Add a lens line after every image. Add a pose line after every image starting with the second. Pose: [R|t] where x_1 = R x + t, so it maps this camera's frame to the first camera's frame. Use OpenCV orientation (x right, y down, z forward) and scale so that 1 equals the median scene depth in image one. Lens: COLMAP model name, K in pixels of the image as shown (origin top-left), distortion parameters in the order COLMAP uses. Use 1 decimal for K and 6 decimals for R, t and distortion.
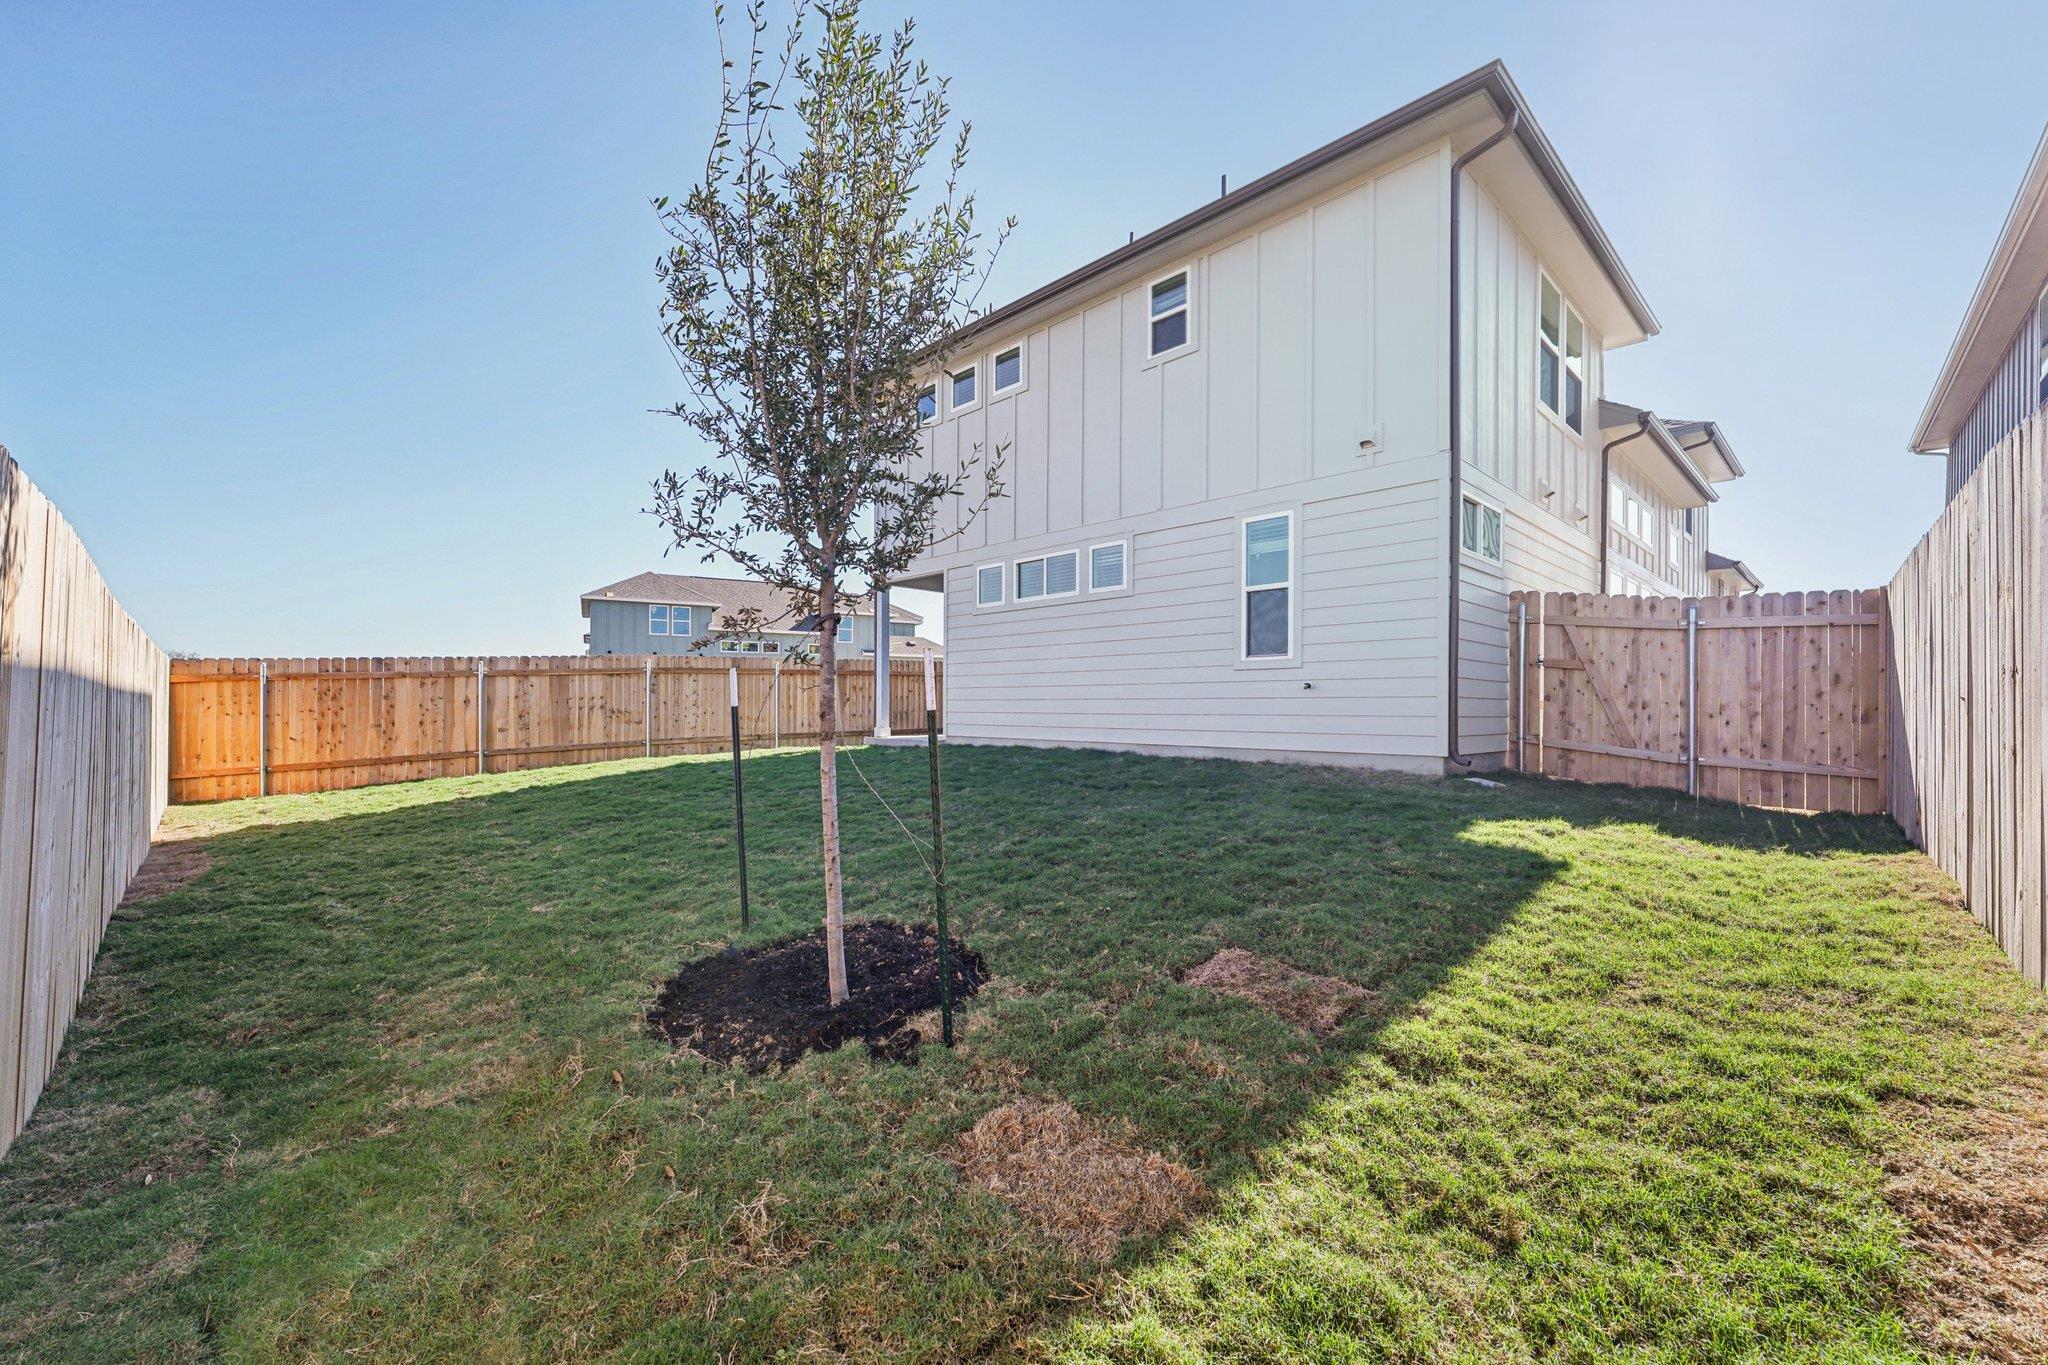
lens RADIAL K [[831.0, 0, 1023.8], [0, 831.0, 700.4], [0, 0, 1]] dist [0.001793, -0.000262]
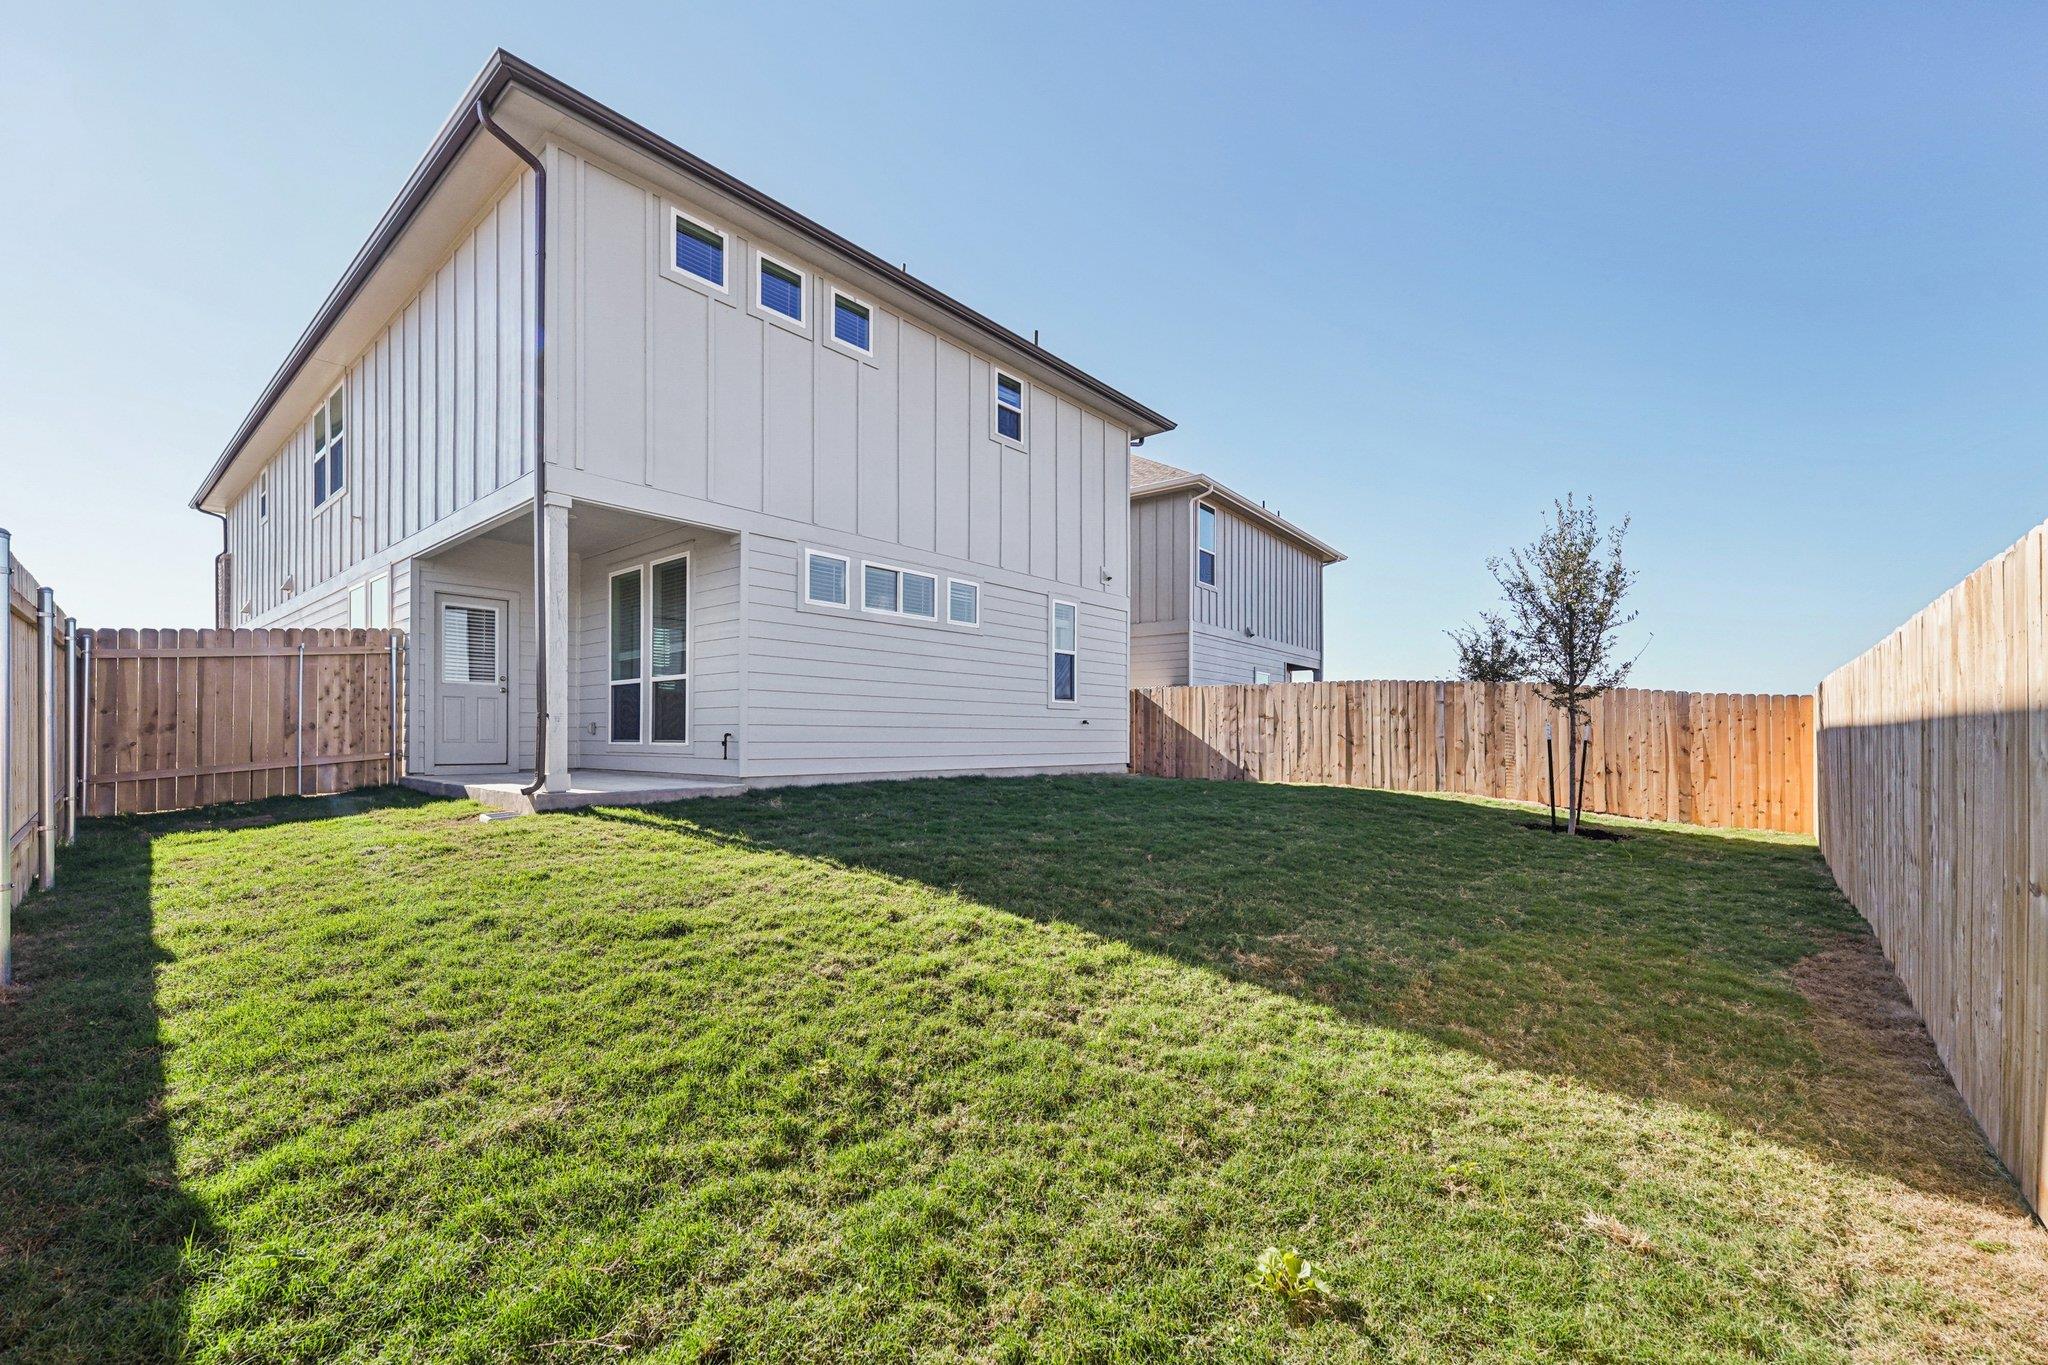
lens RADIAL K [[831.0, 0, 1034.4], [0, 831.0, 729.4], [0, 0, 1]] dist [0.001793, -0.000262]
pose [[-0.080901, 0.006284, 0.996702, -0.983623], [-0.014440, 0.999868, -0.007476, 0.006294], [-0.996617, -0.014997, -0.080800, 1.019538]]
